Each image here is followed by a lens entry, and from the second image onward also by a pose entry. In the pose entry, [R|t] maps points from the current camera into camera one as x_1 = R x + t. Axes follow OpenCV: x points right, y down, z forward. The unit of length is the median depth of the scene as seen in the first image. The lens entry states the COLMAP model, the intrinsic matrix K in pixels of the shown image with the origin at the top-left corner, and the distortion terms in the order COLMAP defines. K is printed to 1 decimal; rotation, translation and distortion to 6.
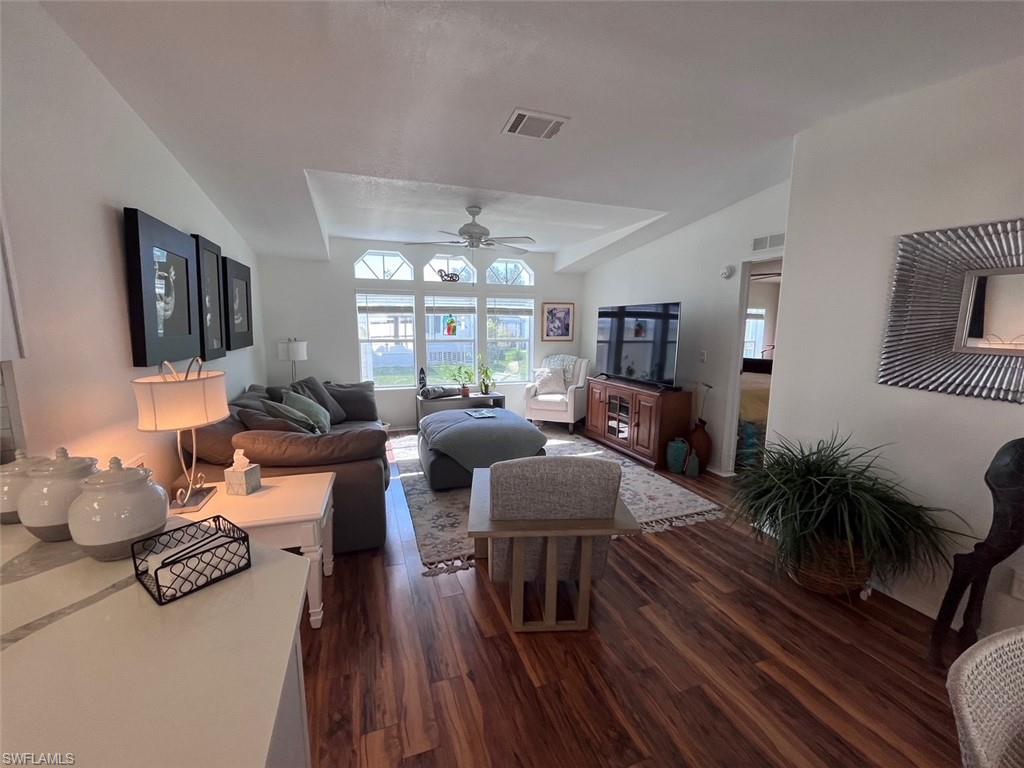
lens RADIAL K [[415.7, 0, 512.0], [0, 415.7, 384.0], [0, 0, 1]] dist [-0.002232, 0.000128]
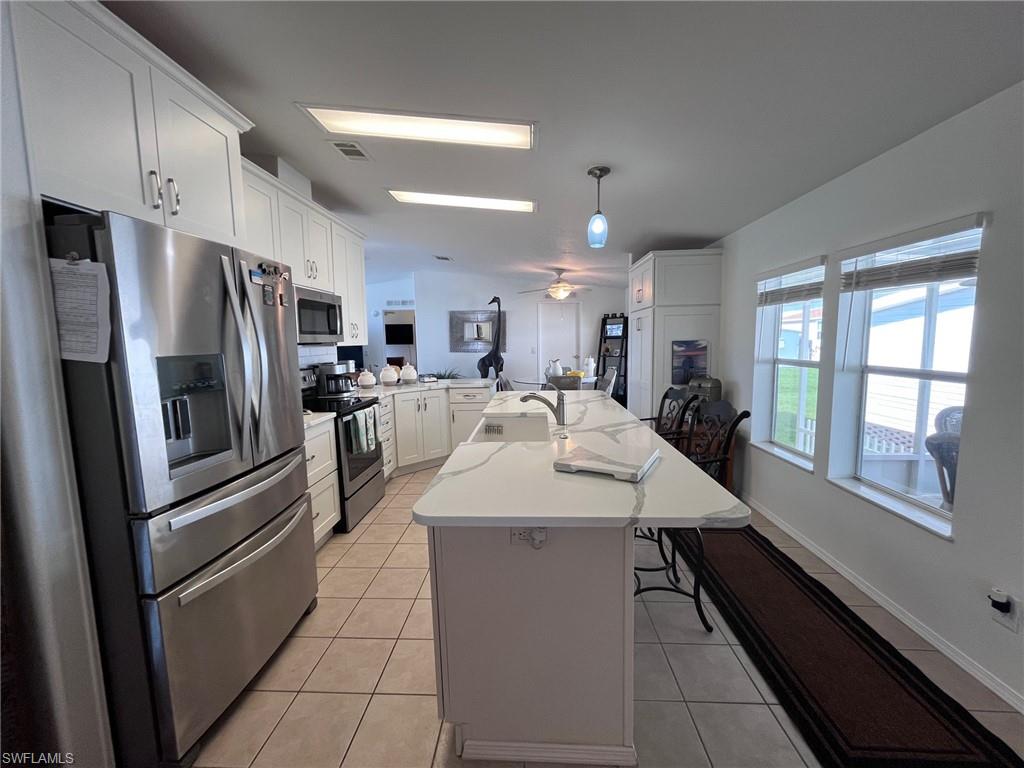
lens RADIAL K [[415.7, 0, 512.0], [0, 415.7, 384.0], [0, 0, 1]] dist [-0.002232, 0.000128]
pose [[0.387054, -0.111481, 0.915293, -0.980449], [0.155427, 0.986348, 0.054410, 0.070352], [-0.908863, 0.121202, 0.399097, -0.383049]]
